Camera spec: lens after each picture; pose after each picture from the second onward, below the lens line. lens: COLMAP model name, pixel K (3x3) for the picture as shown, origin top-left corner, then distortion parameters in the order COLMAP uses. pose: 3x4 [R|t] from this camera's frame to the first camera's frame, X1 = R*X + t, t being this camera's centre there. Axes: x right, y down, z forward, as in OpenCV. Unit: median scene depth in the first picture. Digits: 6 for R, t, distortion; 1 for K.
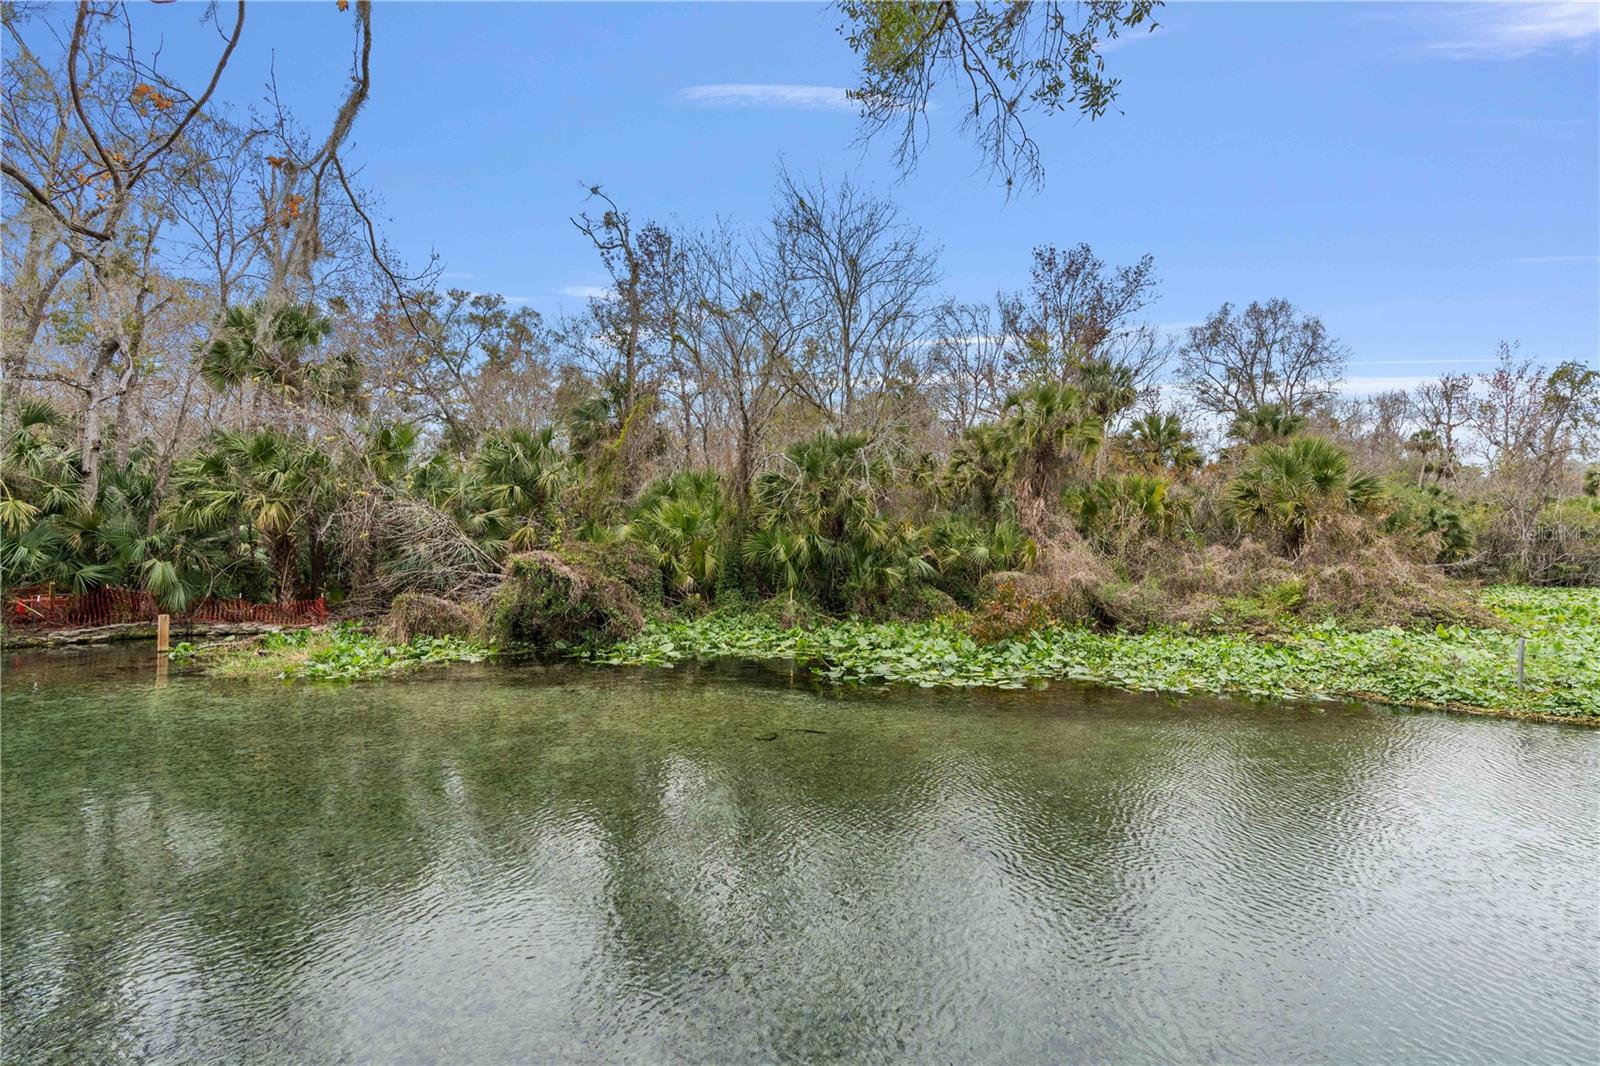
lens RADIAL K [[714.3, 0, 809.7], [0, 714.3, 525.6], [0, 0, 1]] dist [-0.008044, 0.002430]
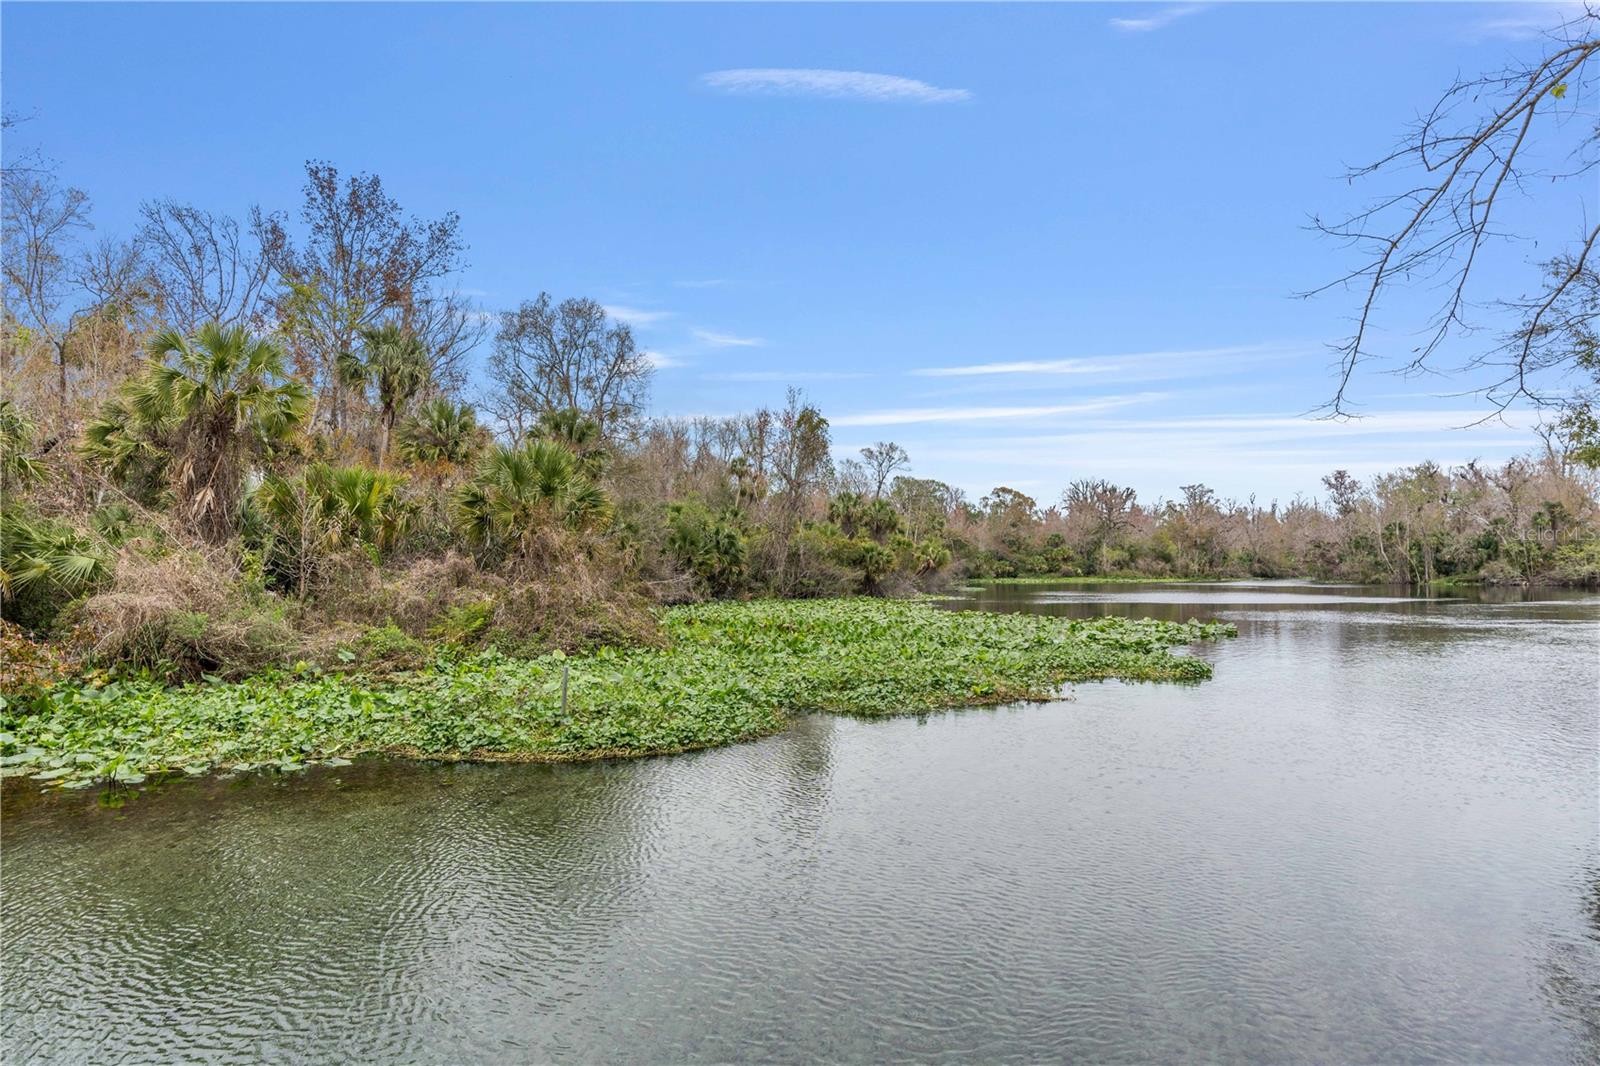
lens RADIAL K [[832.1, 0, 790.4], [0, 832.1, 531.6], [0, 0, 1]] dist [0.002163, -0.000958]
pose [[0.729681, 0.036975, 0.682787, 0.214795], [-0.034925, 0.999249, -0.016788, -0.002591], [-0.682895, -0.011596, 0.730424, 0.013079]]
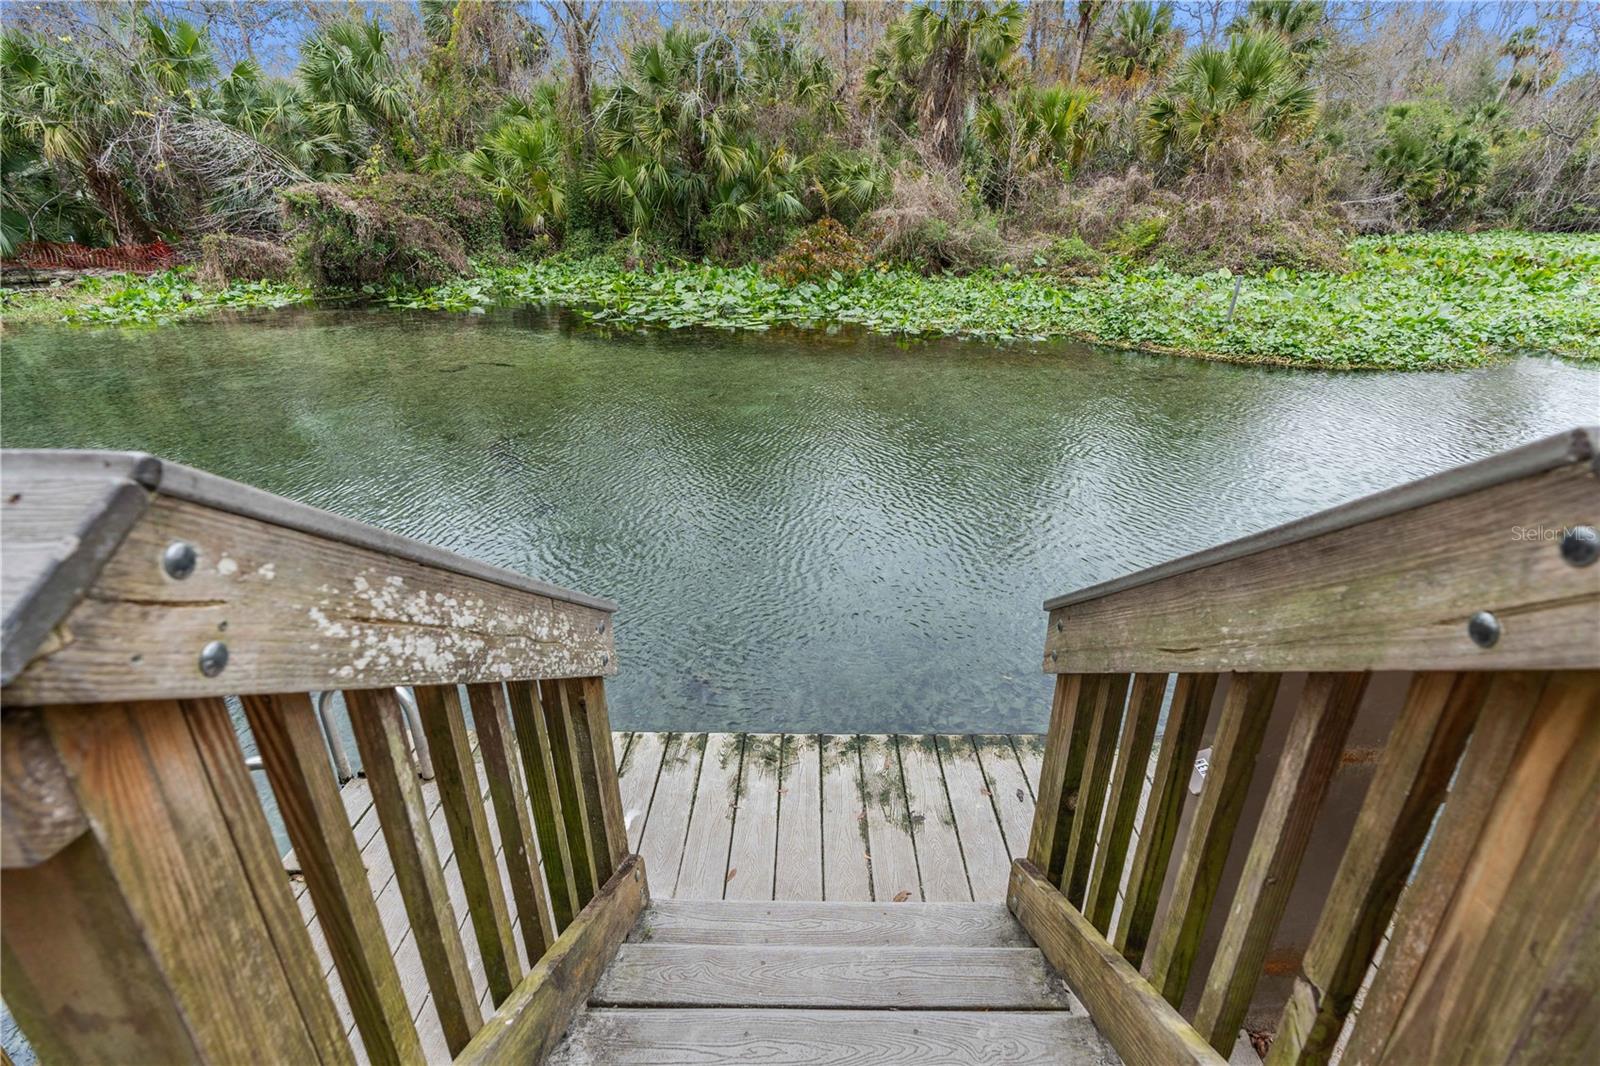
lens RADIAL K [[714.3, 0, 797.7], [0, 714.3, 533.3], [0, 0, 1]] dist [-0.008044, 0.002430]
pose [[0.999900, 0.004821, -0.013326, 0.185876], [0.001912, 0.885891, 0.463889, 0.008326], [0.014042, -0.463868, 0.885793, -0.012602]]
